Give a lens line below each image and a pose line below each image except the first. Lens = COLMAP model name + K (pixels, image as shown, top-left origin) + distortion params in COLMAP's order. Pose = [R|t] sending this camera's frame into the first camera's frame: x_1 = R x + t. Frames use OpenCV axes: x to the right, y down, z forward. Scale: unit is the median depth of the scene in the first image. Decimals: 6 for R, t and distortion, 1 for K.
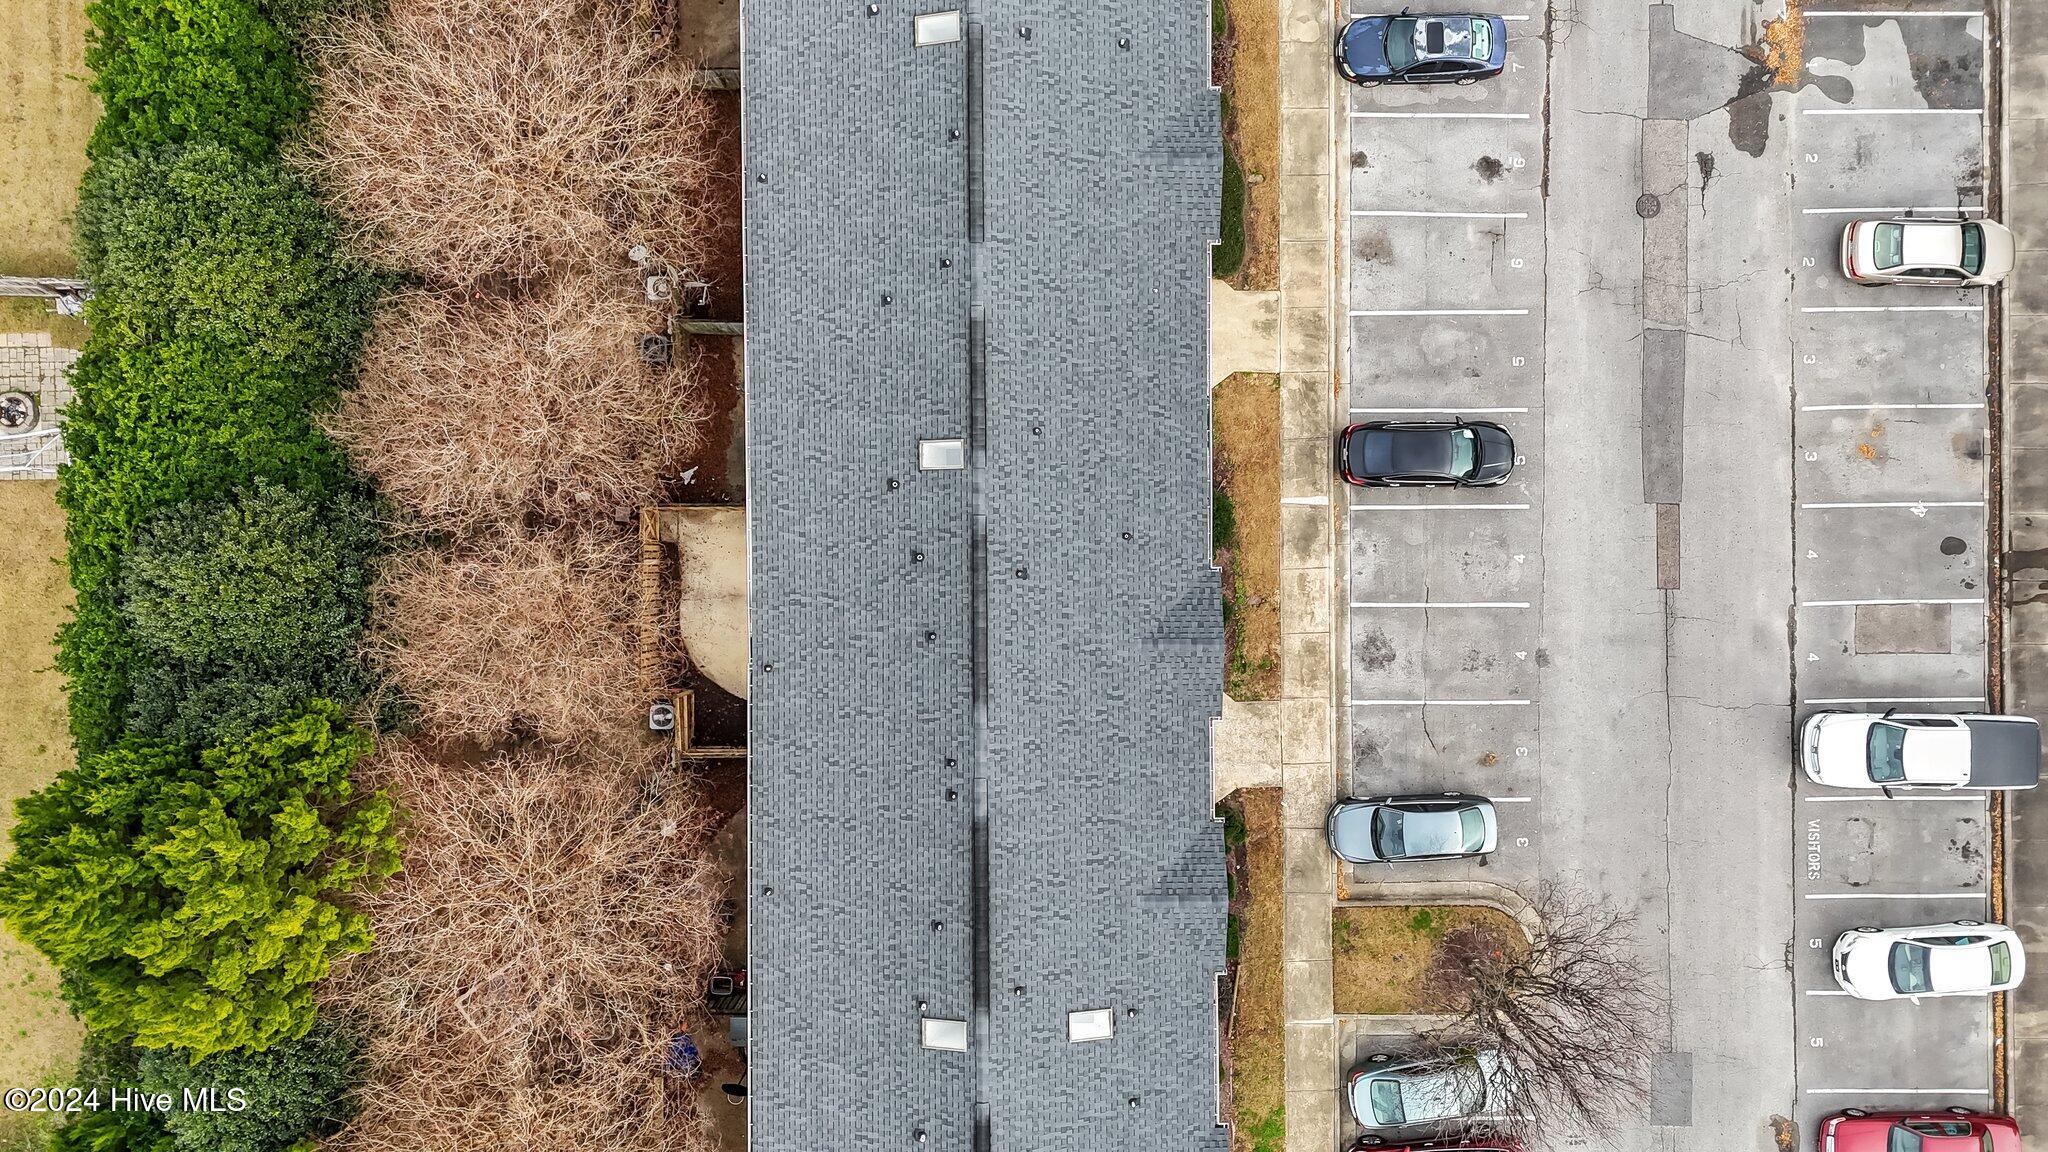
lens RADIAL K [[1494.3, 0, 1018.8], [0, 1494.3, 566.7], [0, 0, 1]] dist [0.069485, -0.060701]
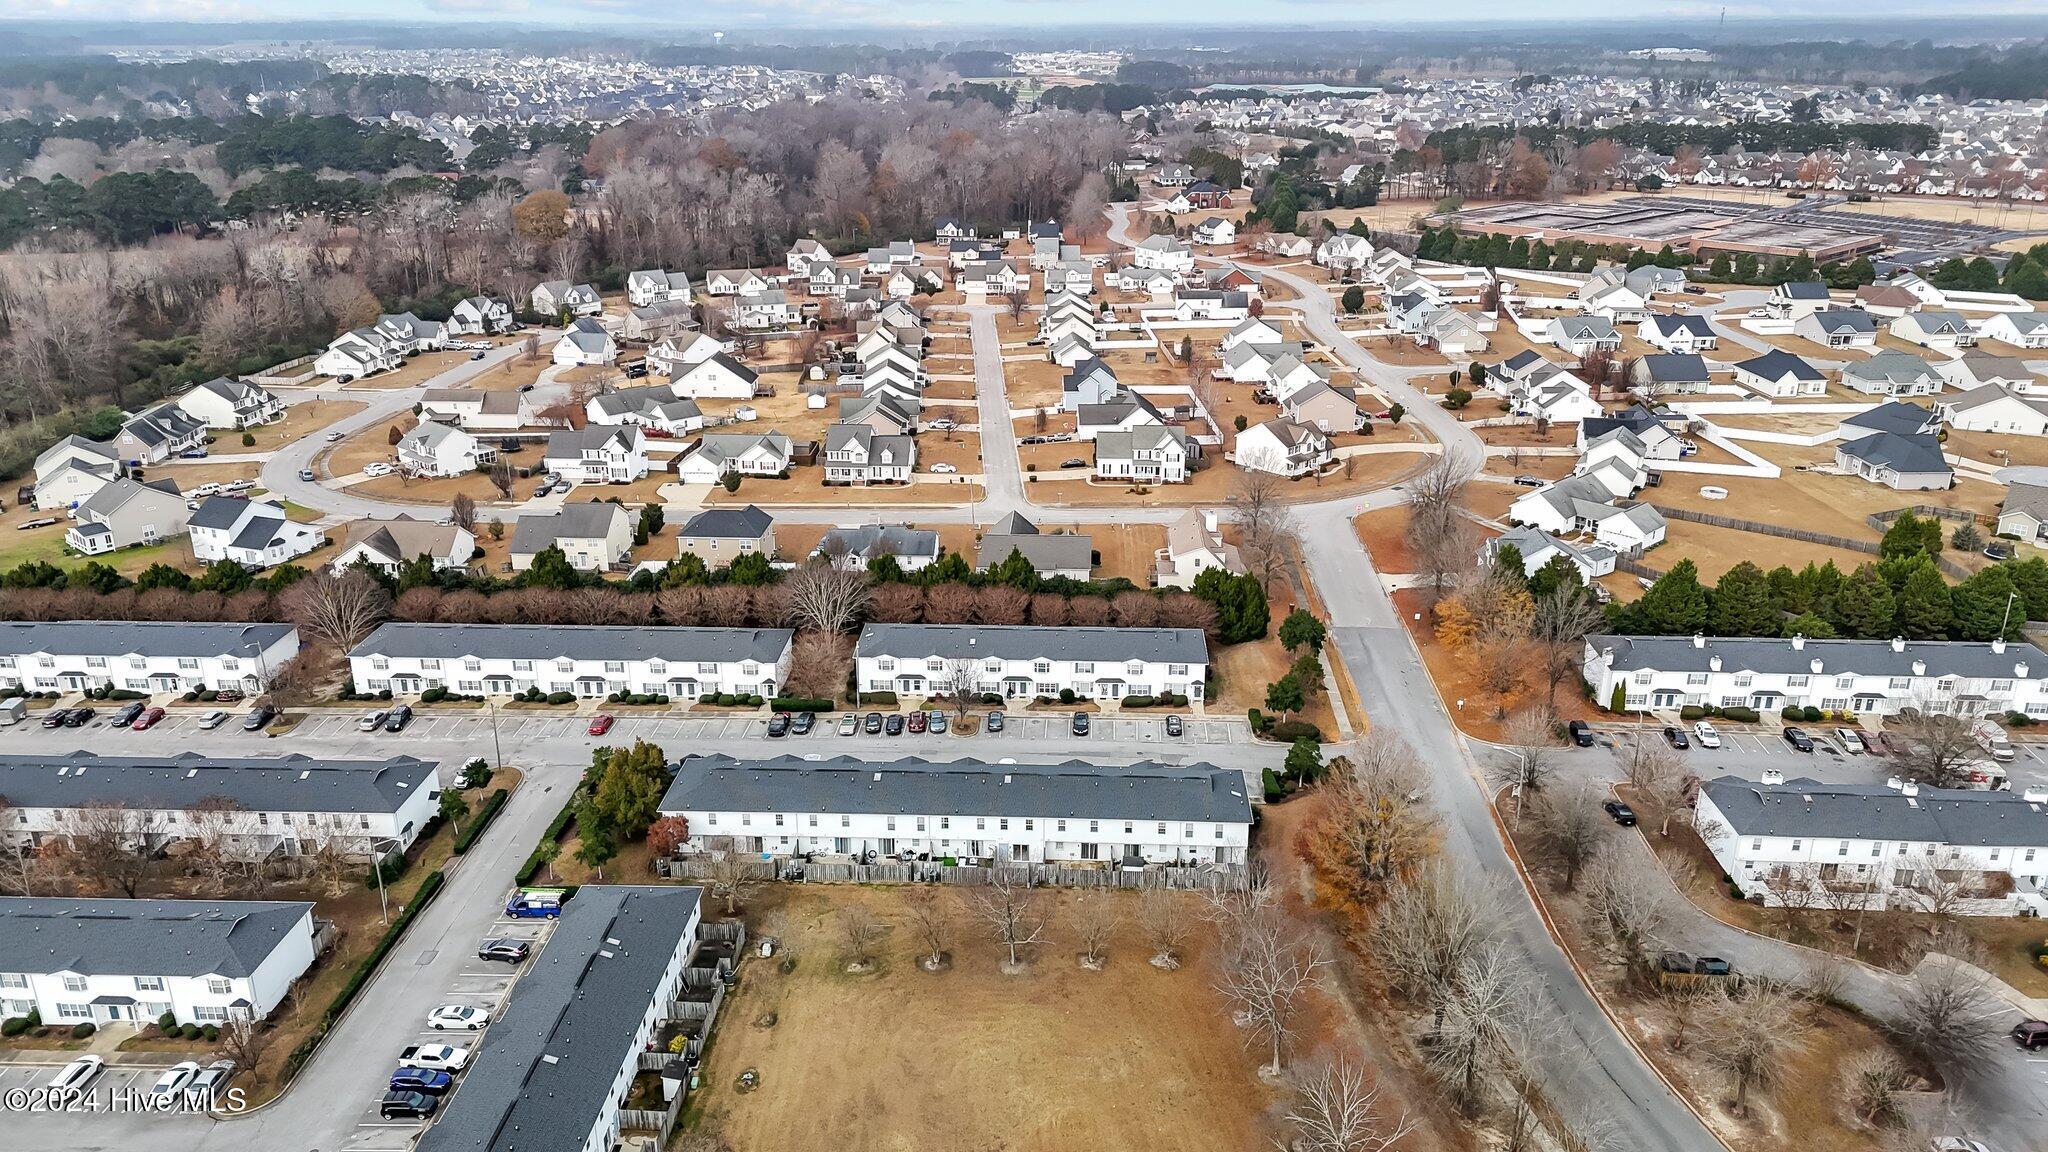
lens RADIAL K [[1494.3, 0, 1031.7], [0, 1494.3, 567.5], [0, 0, 1]] dist [0.069485, -0.060701]
pose [[-0.049128, 0.339212, -0.939426, 4.178911], [-0.998787, -0.013588, 0.047326, -0.130311], [0.003289, 0.940612, 0.339468, -0.893222]]
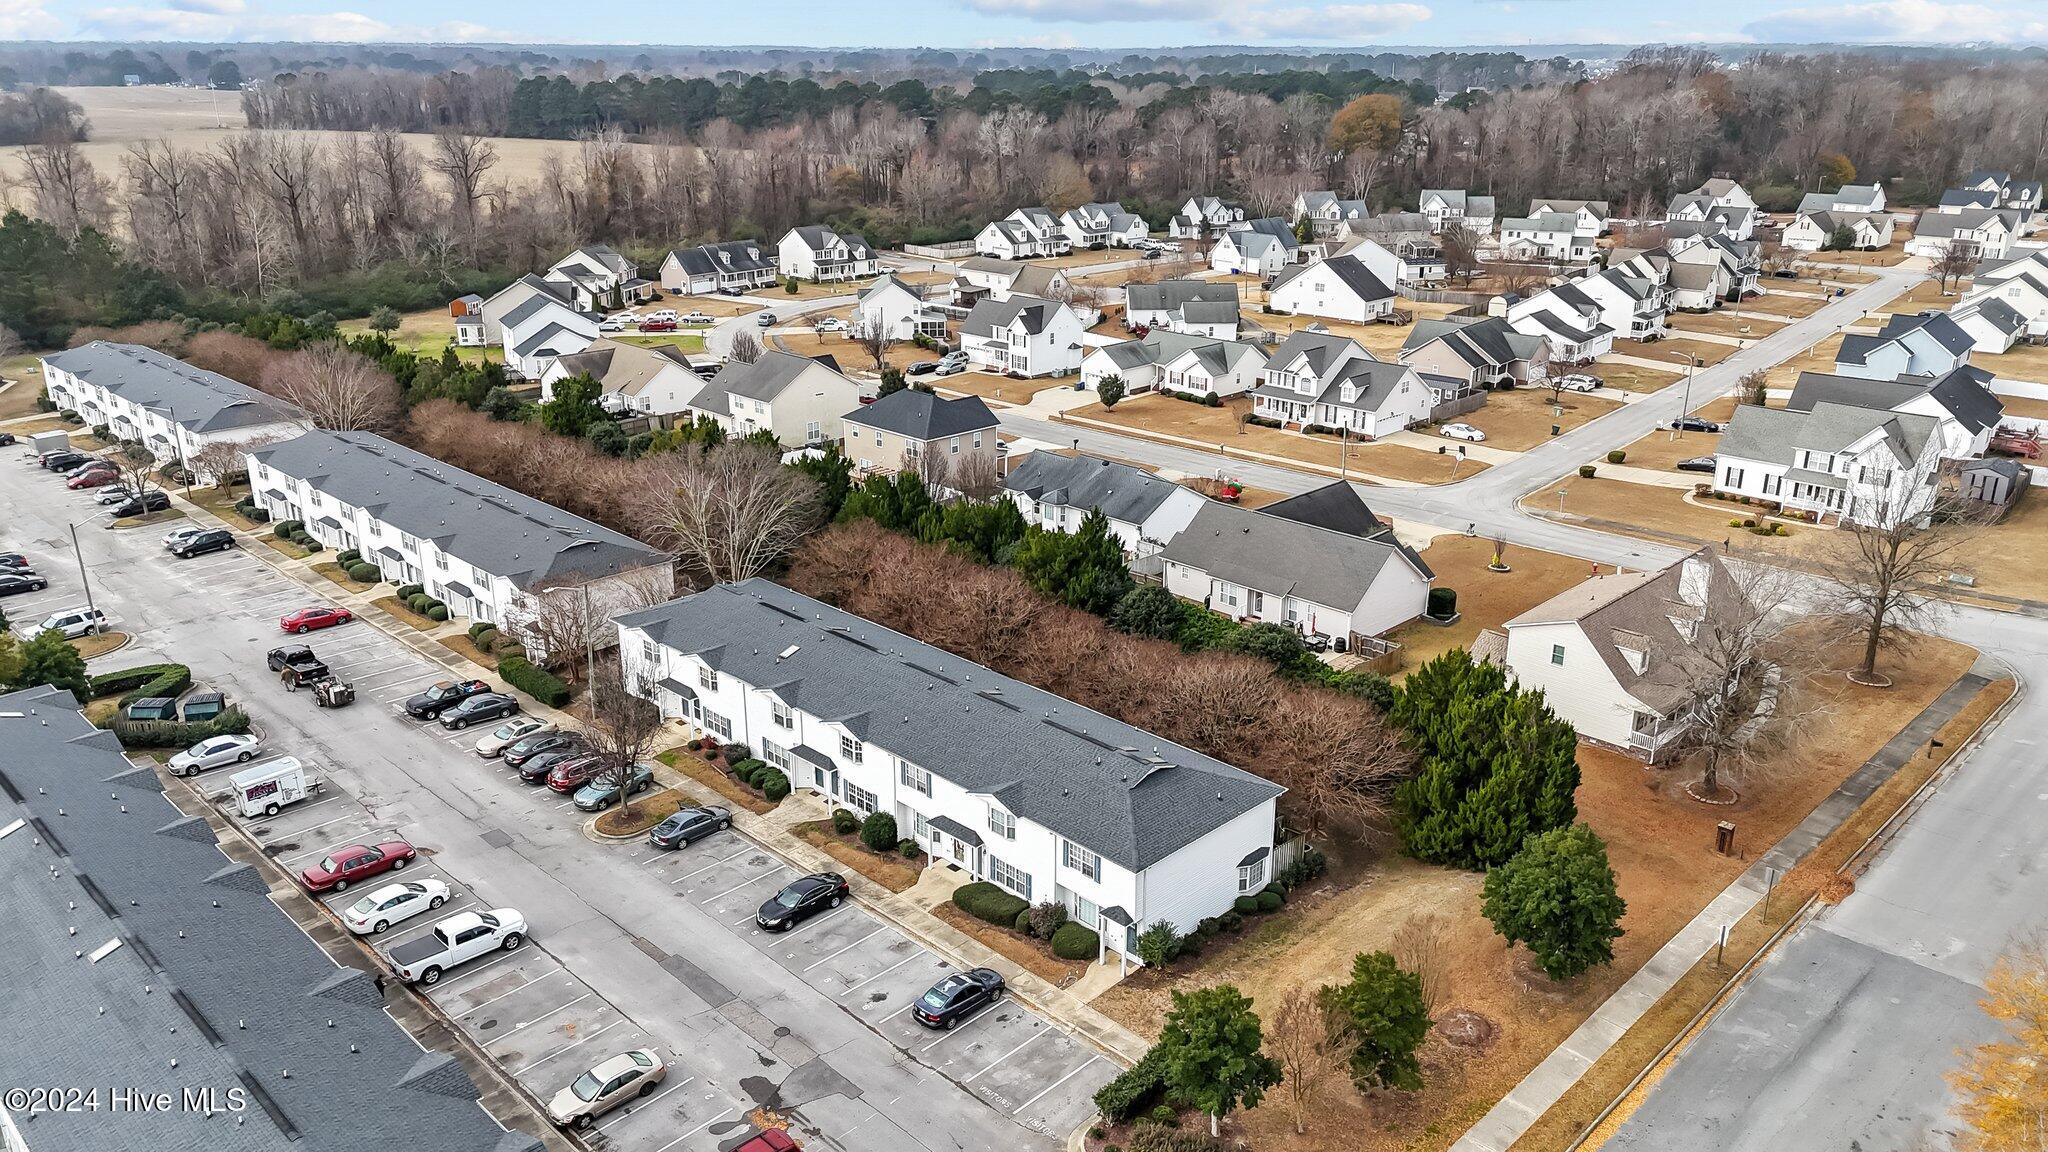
lens RADIAL K [[1494.3, 0, 1035.5], [0, 1494.3, 572.8], [0, 0, 1]] dist [0.069485, -0.060701]
pose [[-0.708138, 0.227059, -0.668570, 1.161141], [-0.706073, -0.229649, 0.669867, -1.349226], [-0.001438, 0.946417, 0.322943, 0.068021]]
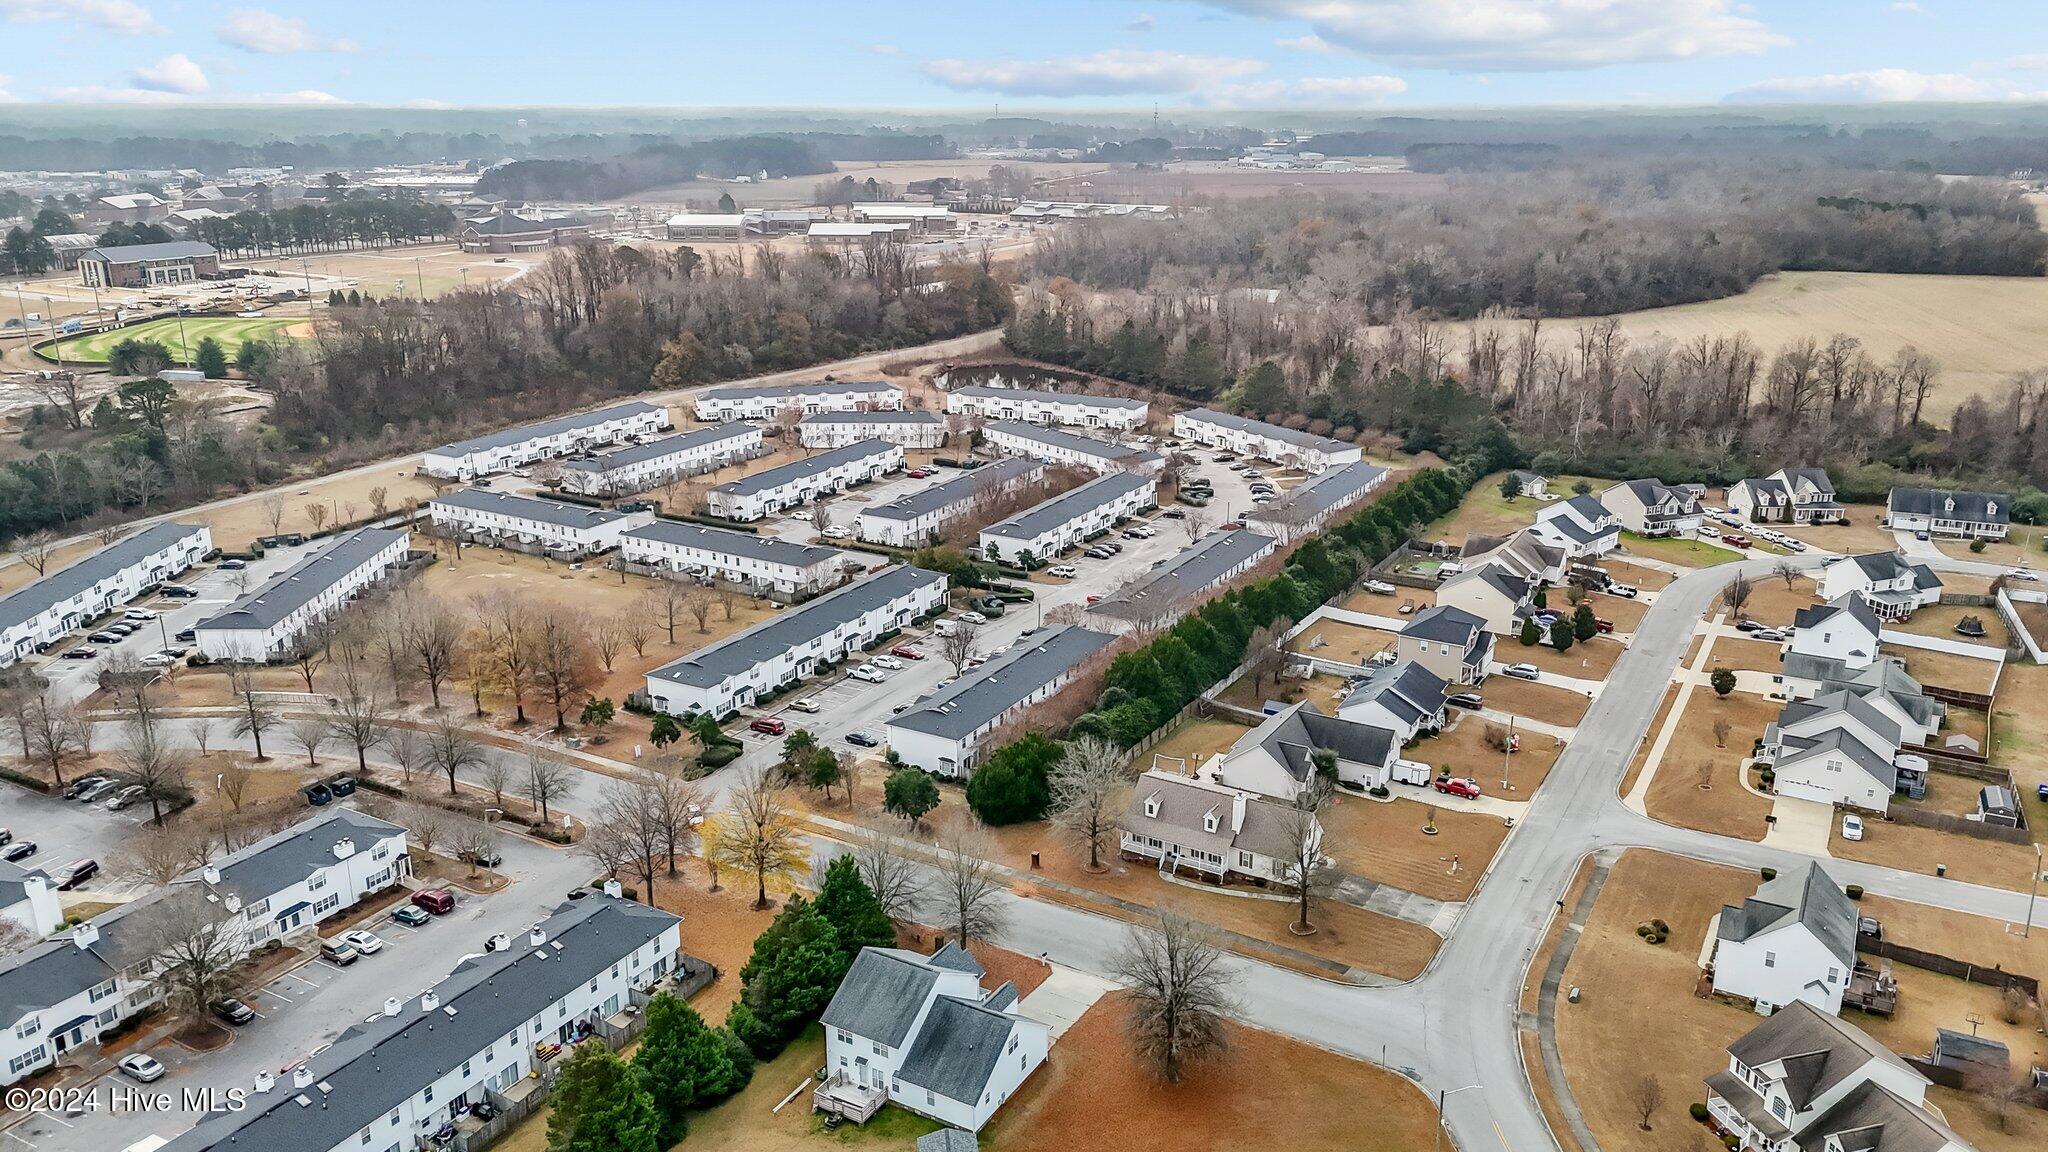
lens RADIAL K [[1431.1, 0, 1035.9], [0, 1431.1, 563.9], [0, 0, 1]] dist [0.030273, -0.004627]
pose [[-0.861999, -0.154557, 0.482772, -2.282849], [0.506909, -0.261960, 0.821231, -3.809082], [-0.000460, 0.952622, 0.304156, -0.988594]]
